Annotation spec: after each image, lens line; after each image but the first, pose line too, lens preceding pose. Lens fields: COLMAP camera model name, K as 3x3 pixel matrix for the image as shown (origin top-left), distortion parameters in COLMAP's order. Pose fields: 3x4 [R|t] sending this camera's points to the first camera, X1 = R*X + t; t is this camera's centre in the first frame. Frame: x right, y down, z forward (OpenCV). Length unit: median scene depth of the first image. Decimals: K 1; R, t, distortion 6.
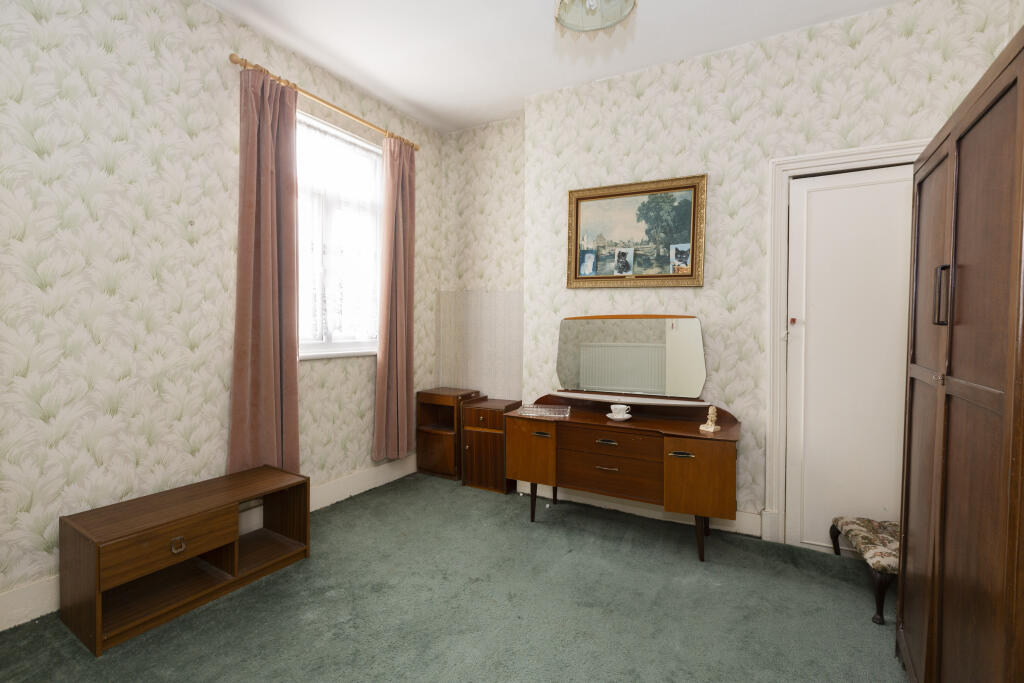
lens RADIAL K [[462.0, 0, 508.7], [0, 462.0, 321.7], [0, 0, 1]] dist [-0.000304, 0.000312]
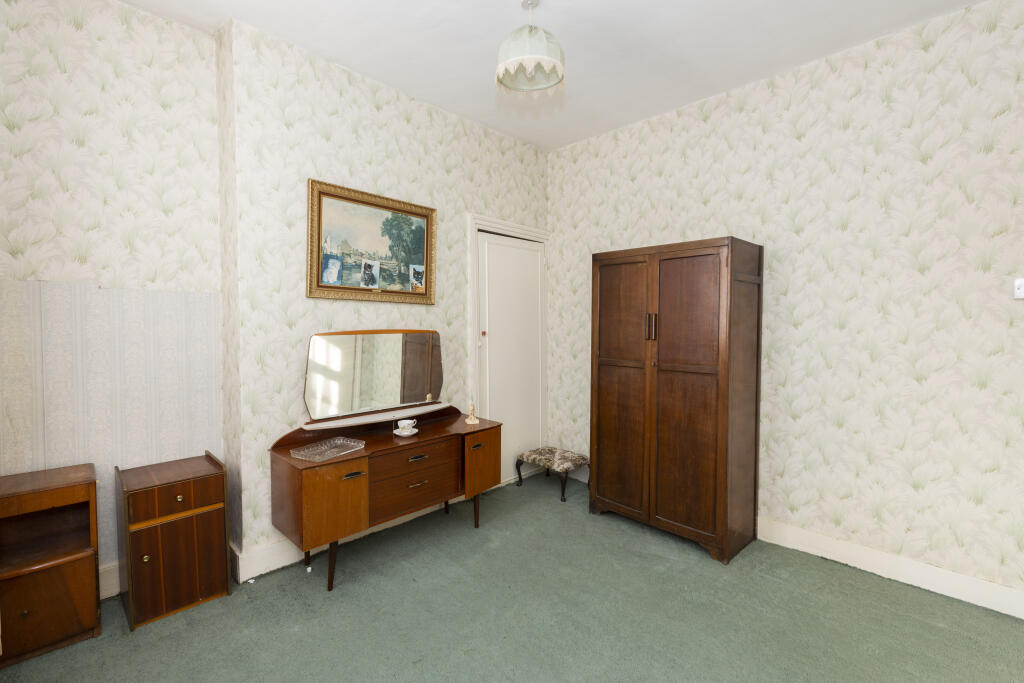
lens RADIAL K [[462.0, 0, 508.7], [0, 462.0, 321.7], [0, 0, 1]] dist [-0.000304, 0.000312]
pose [[0.270219, -0.002697, 0.962795, -0.612333], [-0.007203, 0.999962, 0.004823, -0.037991], [-0.962772, -0.008238, 0.270190, 0.468979]]
